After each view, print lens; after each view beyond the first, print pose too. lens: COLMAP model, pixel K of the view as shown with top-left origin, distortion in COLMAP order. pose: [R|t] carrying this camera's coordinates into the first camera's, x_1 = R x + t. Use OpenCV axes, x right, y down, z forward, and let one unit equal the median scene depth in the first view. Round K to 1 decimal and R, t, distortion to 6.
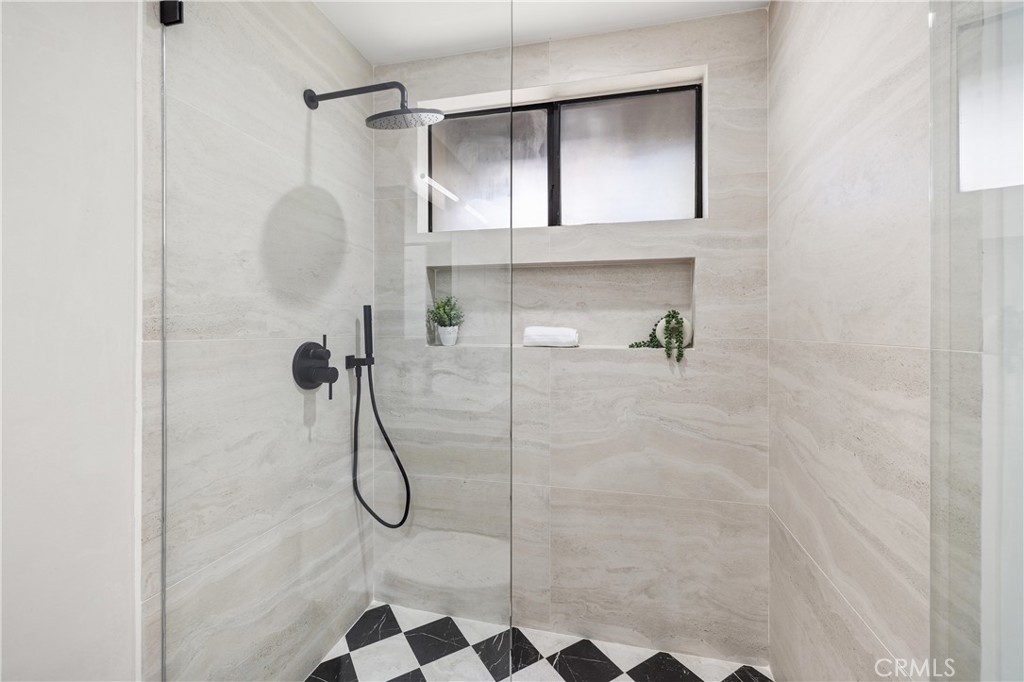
lens RADIAL K [[436.5, 0, 511.6], [0, 436.5, 333.9], [0, 0, 1]] dist [-0.000890, -0.001058]
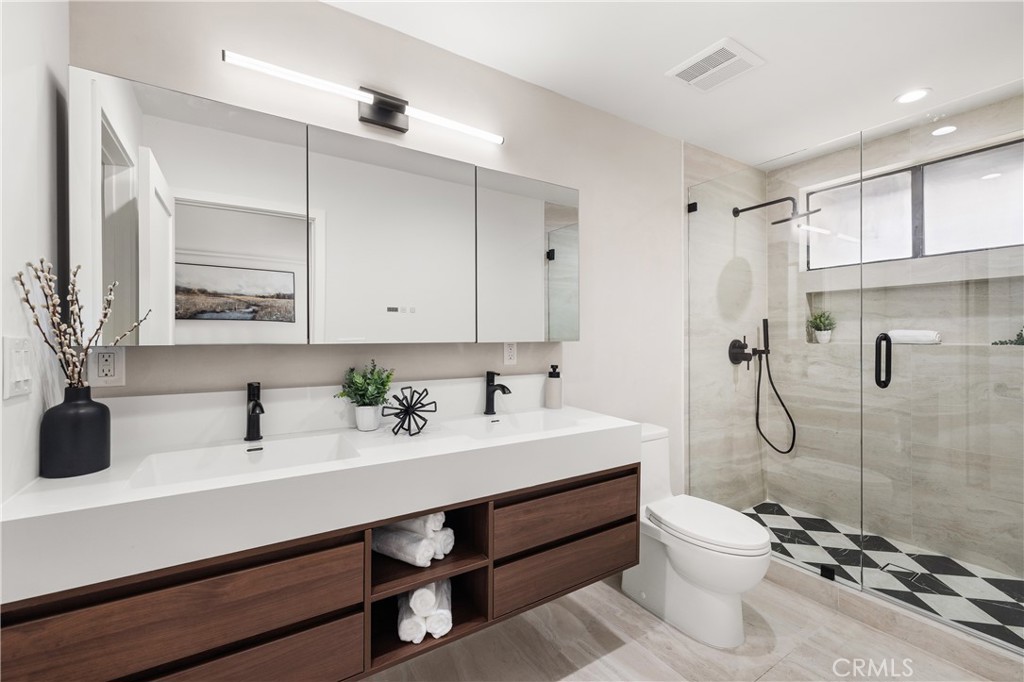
lens RADIAL K [[436.5, 0, 508.1], [0, 436.5, 337.8], [0, 0, 1]] dist [-0.000890, -0.001058]
pose [[0.731842, -0.003313, -0.681466, 0.094856], [-0.003707, 0.999954, -0.008843, 0.026842], [0.681464, 0.008998, 0.731796, -0.934173]]
